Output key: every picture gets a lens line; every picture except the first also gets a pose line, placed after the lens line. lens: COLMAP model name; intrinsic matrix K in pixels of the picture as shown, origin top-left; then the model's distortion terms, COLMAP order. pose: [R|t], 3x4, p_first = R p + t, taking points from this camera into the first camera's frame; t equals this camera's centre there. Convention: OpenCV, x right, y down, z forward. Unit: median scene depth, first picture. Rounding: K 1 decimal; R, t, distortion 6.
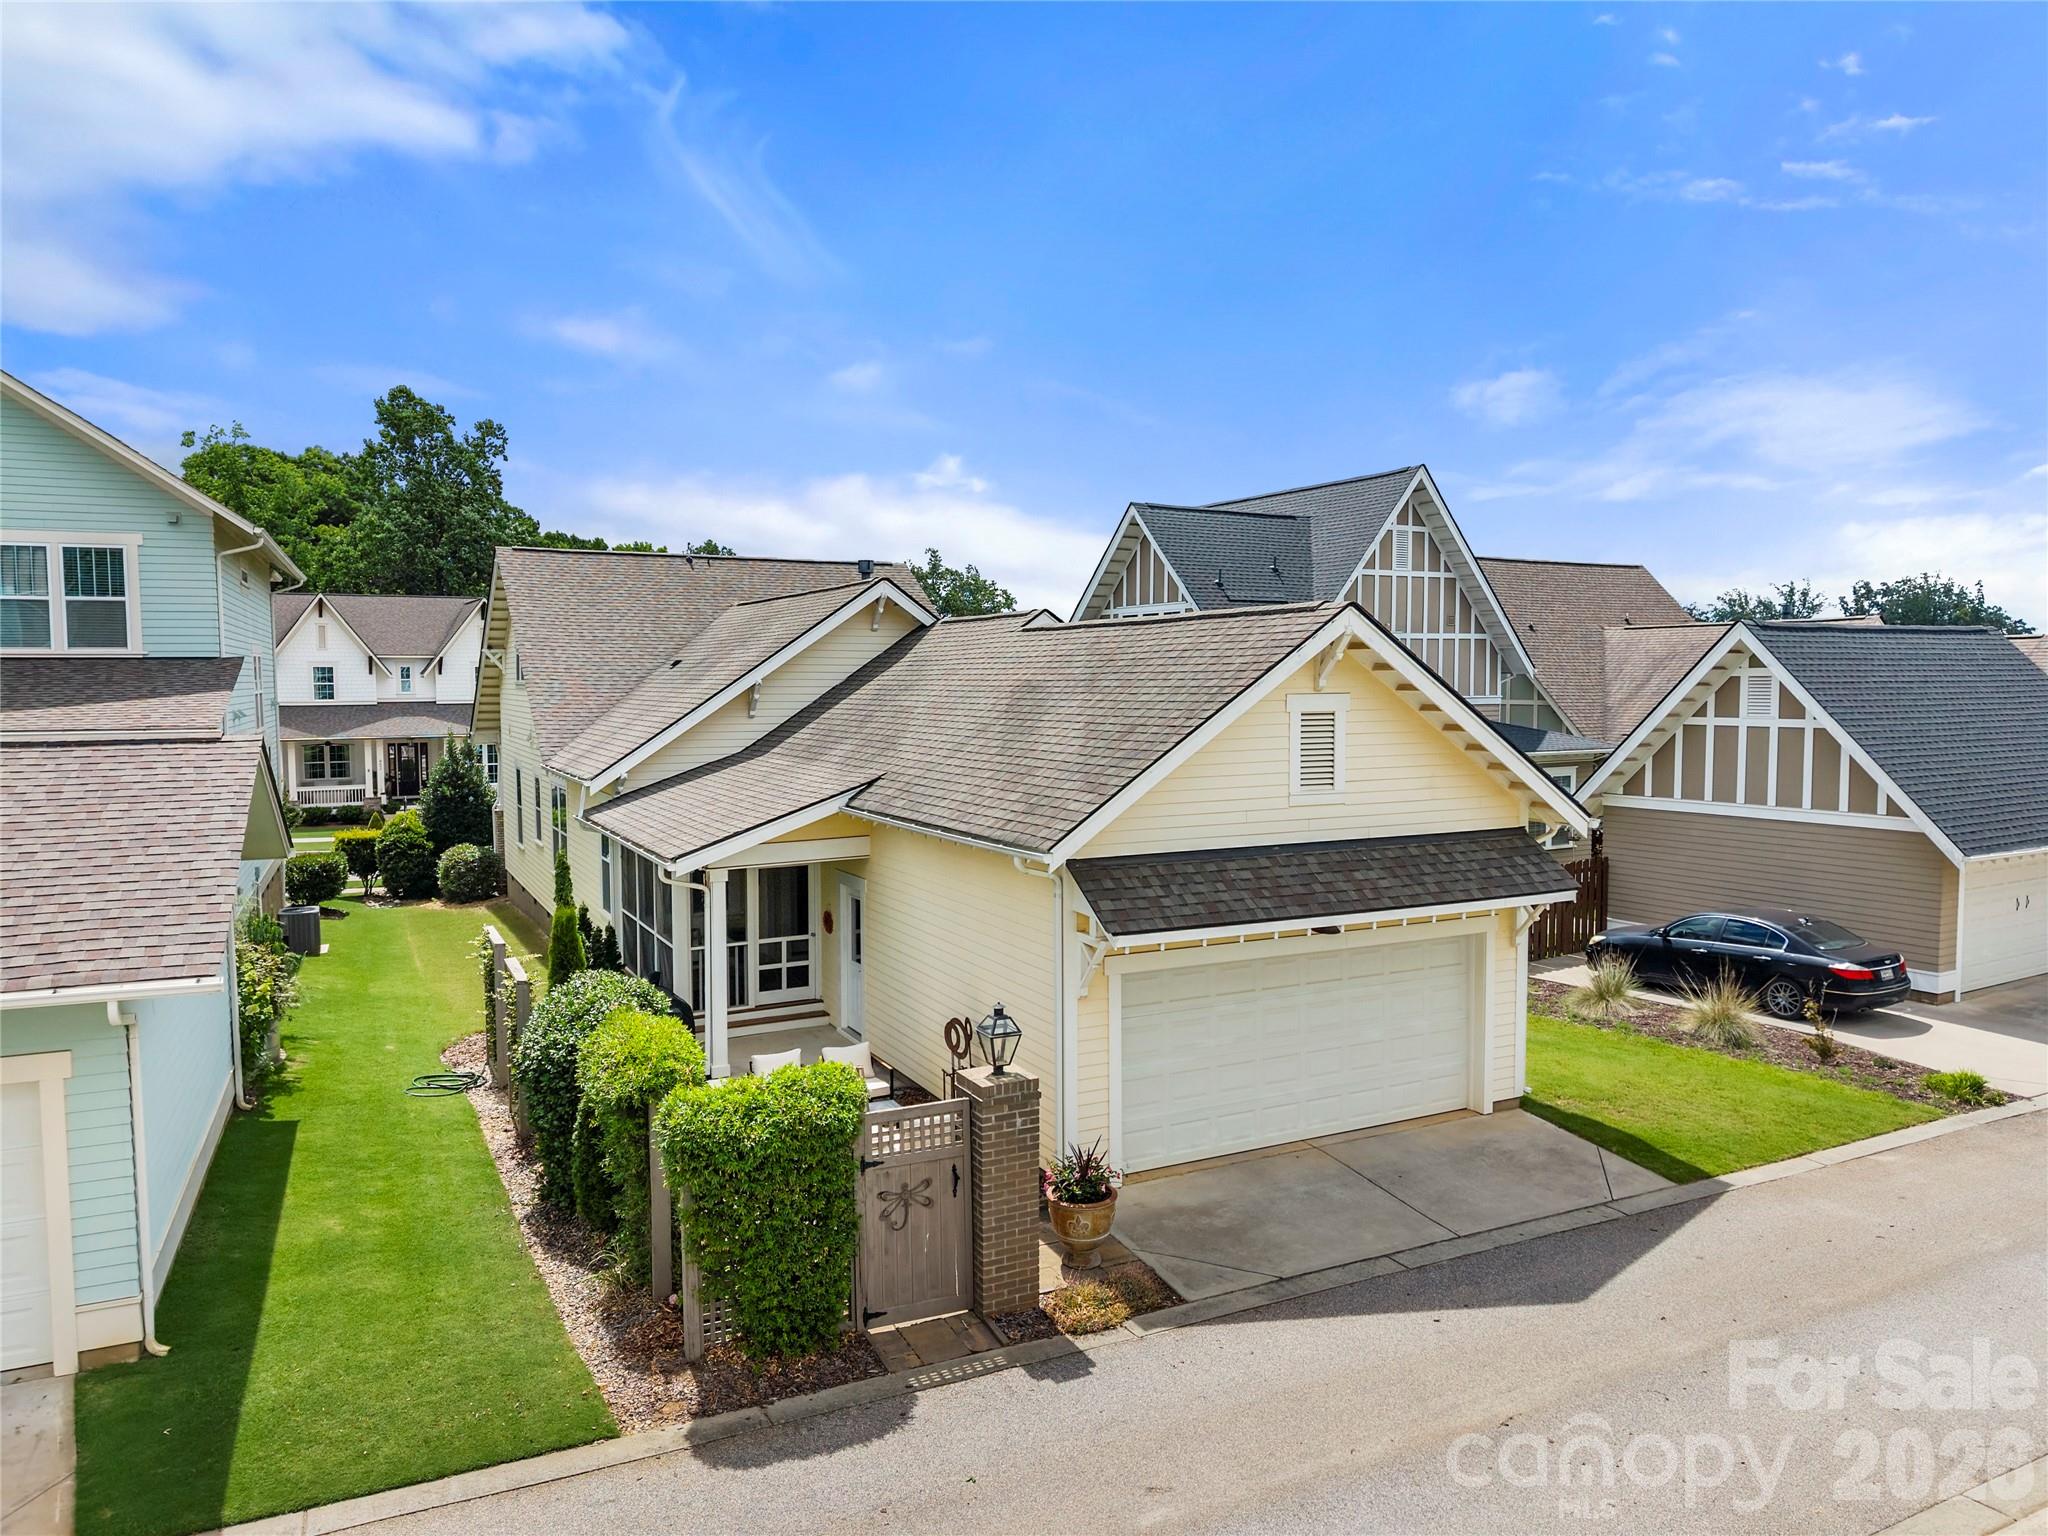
lens RADIAL K [[1420.7, 0, 1024.0], [0, 1420.7, 768.0], [0, 0, 1]] dist [0.058002, -0.000885]
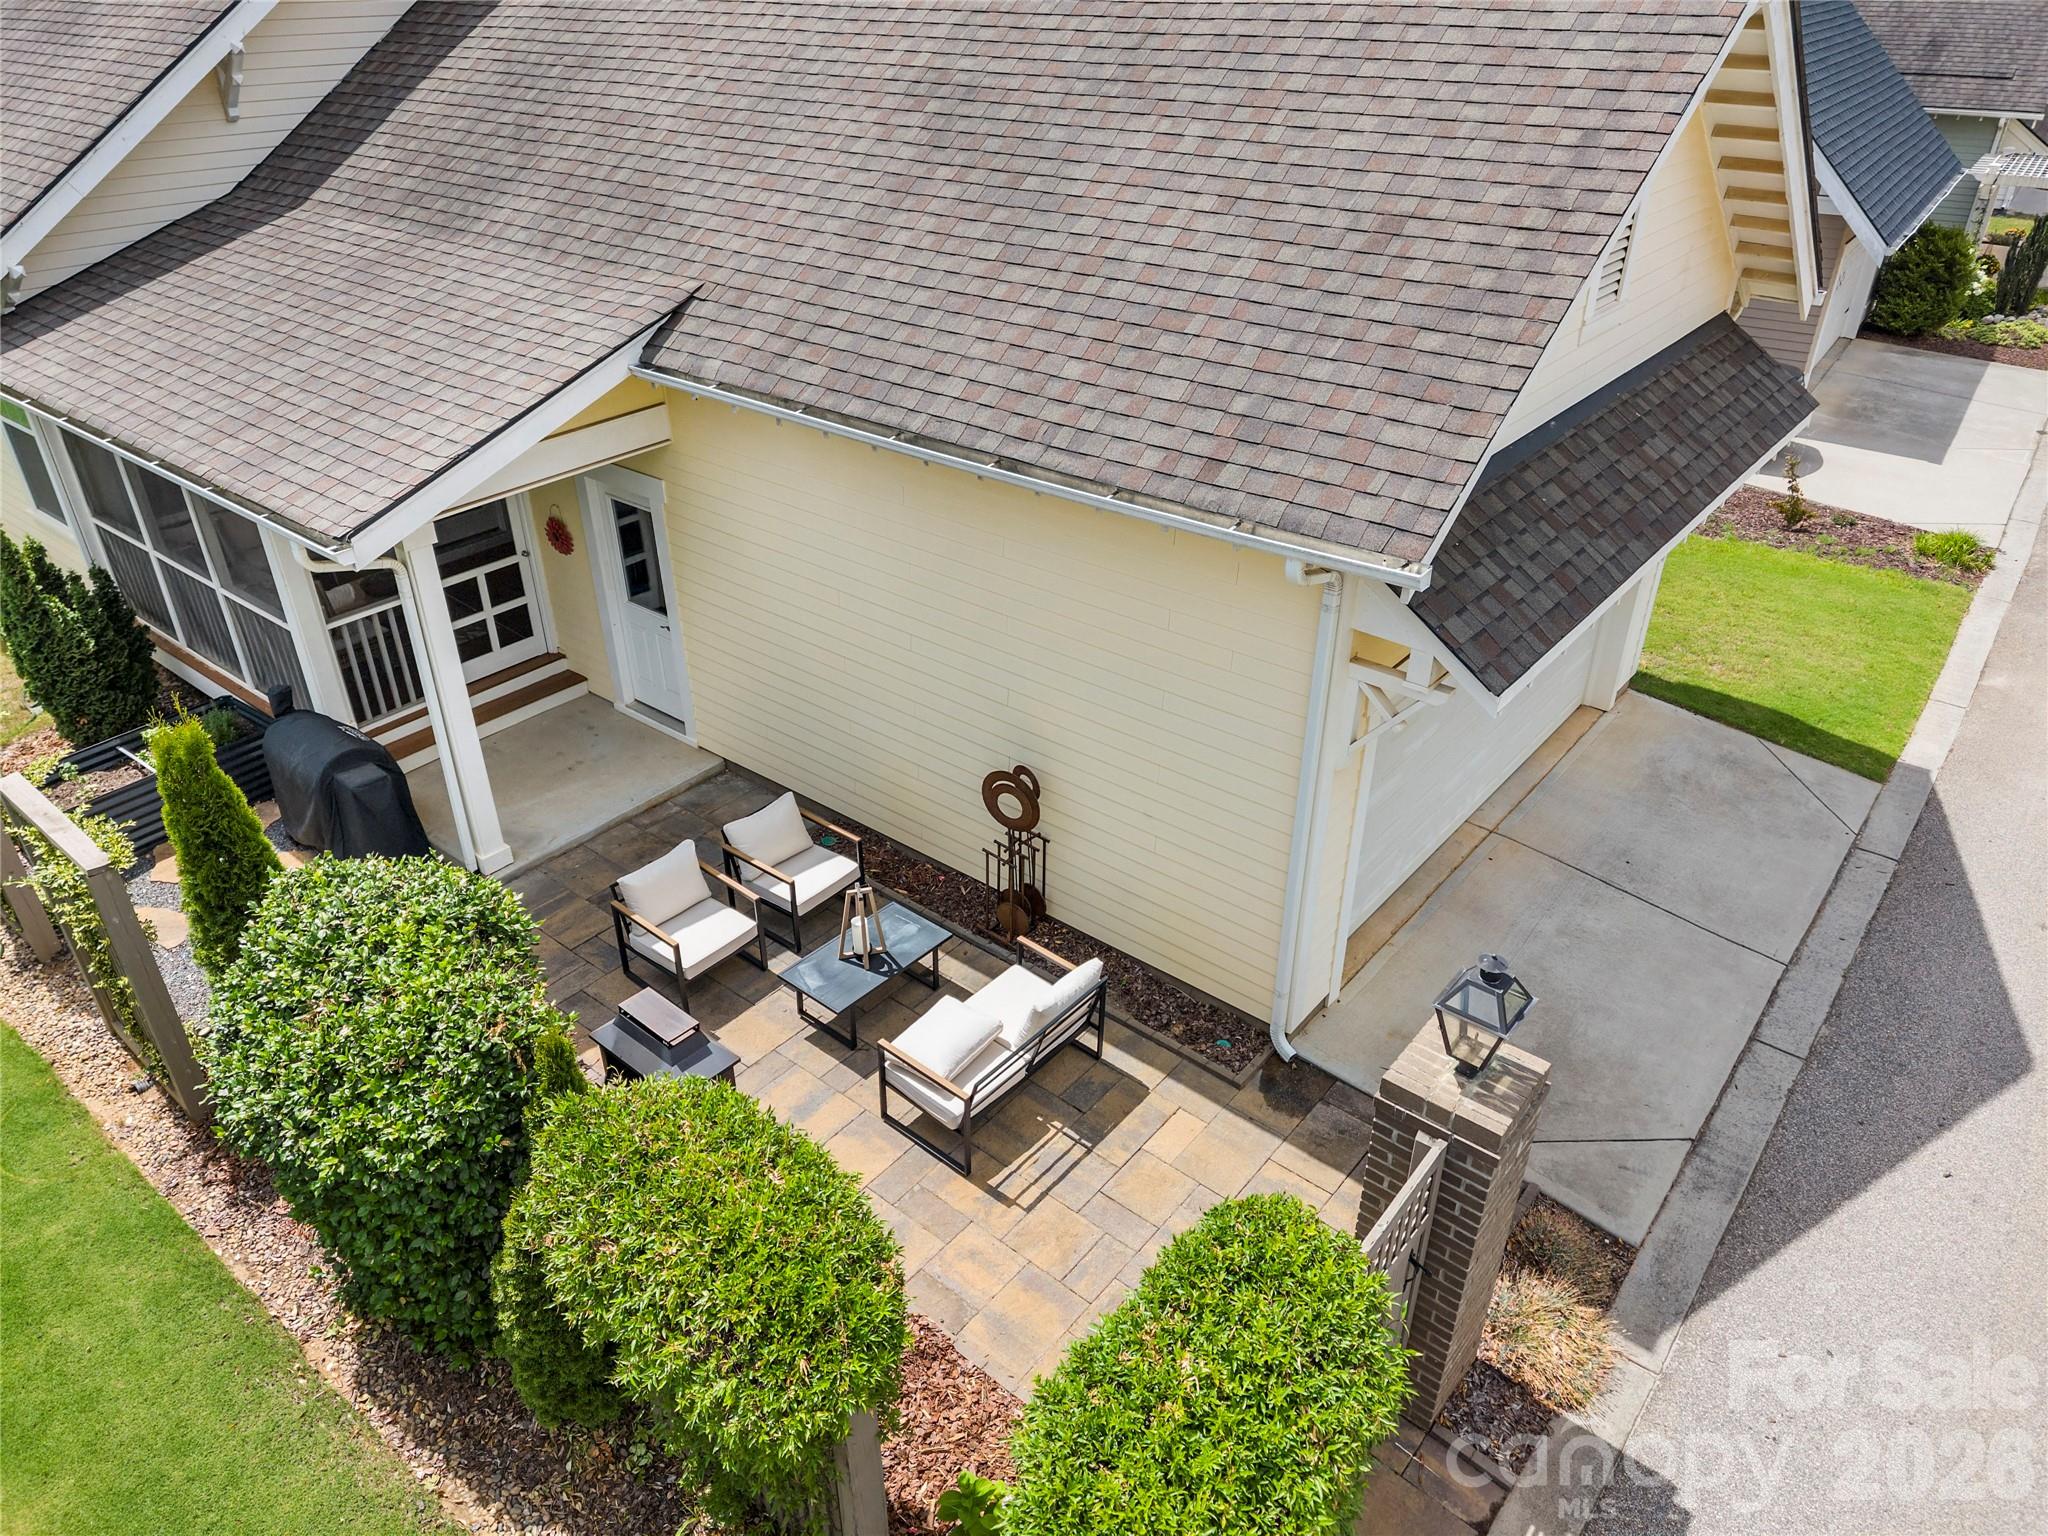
lens RADIAL K [[1392.3, 0, 1024.0], [0, 1392.3, 768.0], [0, 0, 1]] dist [0.002304, 0.001246]
pose [[0.913688, -0.208113, 0.349090, -0.218333], [0.026368, 0.887490, 0.460072, -0.076160], [-0.405561, -0.411158, 0.816376, 0.504700]]
